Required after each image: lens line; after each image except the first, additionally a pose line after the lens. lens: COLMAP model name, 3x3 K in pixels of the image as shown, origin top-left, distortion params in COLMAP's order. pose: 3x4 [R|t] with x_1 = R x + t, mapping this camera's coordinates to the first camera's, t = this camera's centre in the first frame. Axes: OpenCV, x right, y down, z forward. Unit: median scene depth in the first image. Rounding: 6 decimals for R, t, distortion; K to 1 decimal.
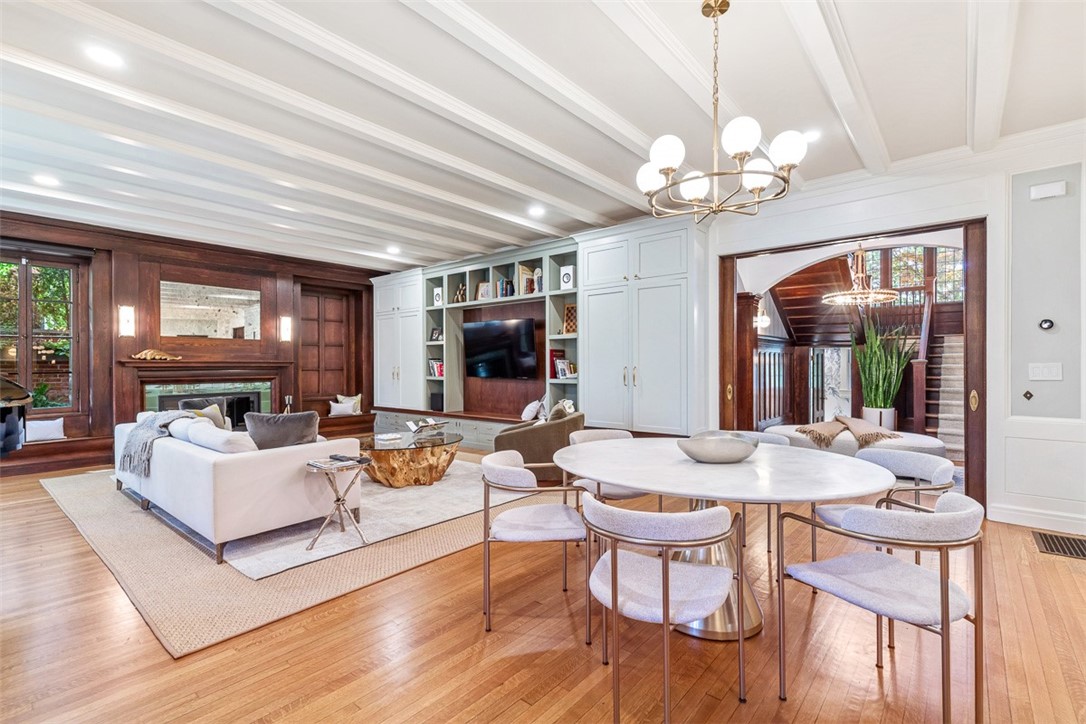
lens RADIAL K [[491.4, 0, 548.7], [0, 491.4, 362.4], [0, 0, 1]] dist [0.002723, -0.000969]
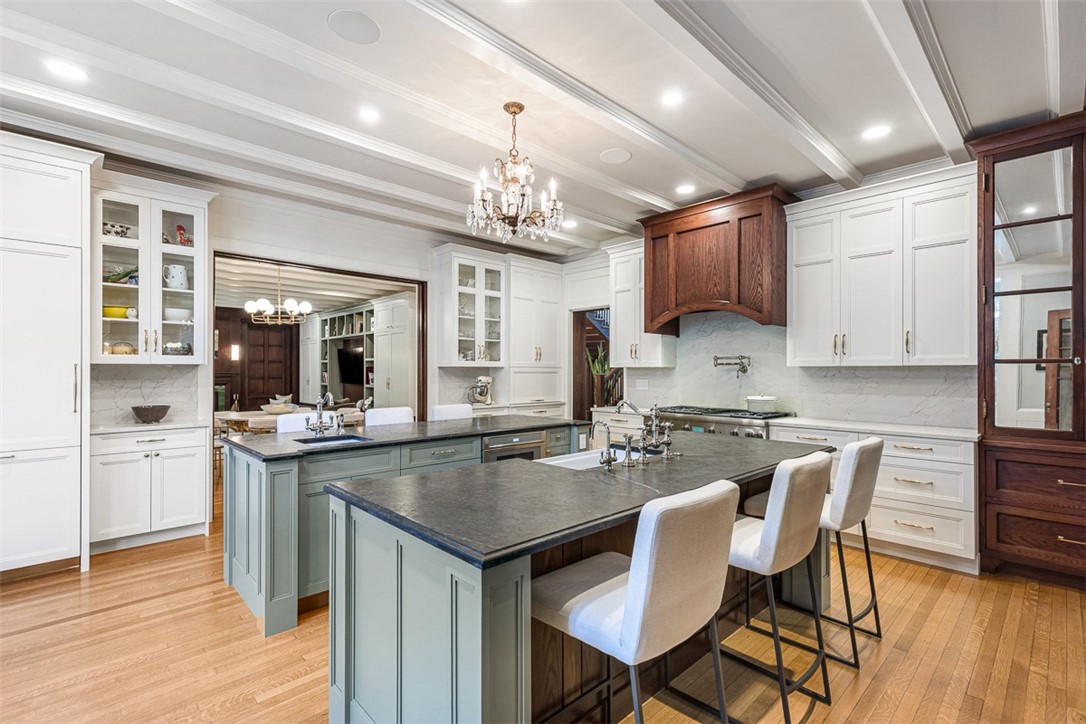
lens RADIAL K [[491.4, 0, 547.7], [0, 491.4, 366.3], [0, 0, 1]] dist [0.002723, -0.000969]
pose [[0.994003, 0.002493, -0.109328, 0.693028], [-0.003179, 0.999976, -0.006106, -0.017370], [0.109310, 0.006417, 0.993987, -0.511795]]
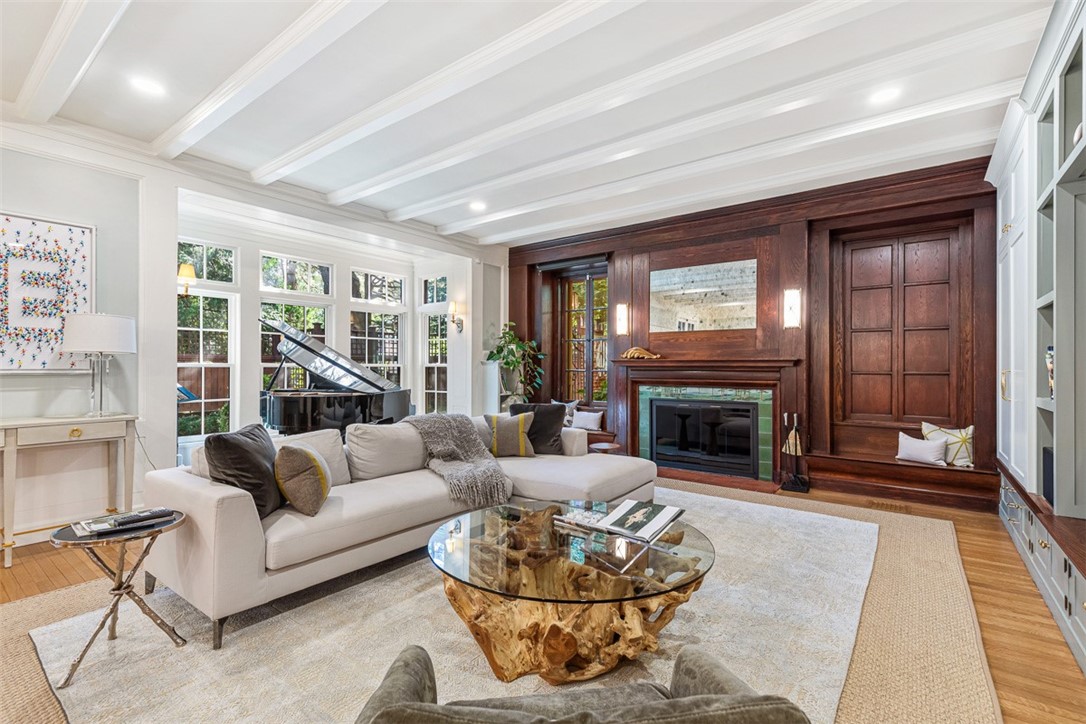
lens RADIAL K [[491.4, 0, 542.0], [0, 491.4, 365.8], [0, 0, 1]] dist [0.002723, -0.000969]
pose [[0.040596, 0.001519, -0.999174, 0.097572], [-0.001007, 0.999998, 0.001479, 0.006121], [0.999175, 0.000946, 0.040598, 0.687414]]
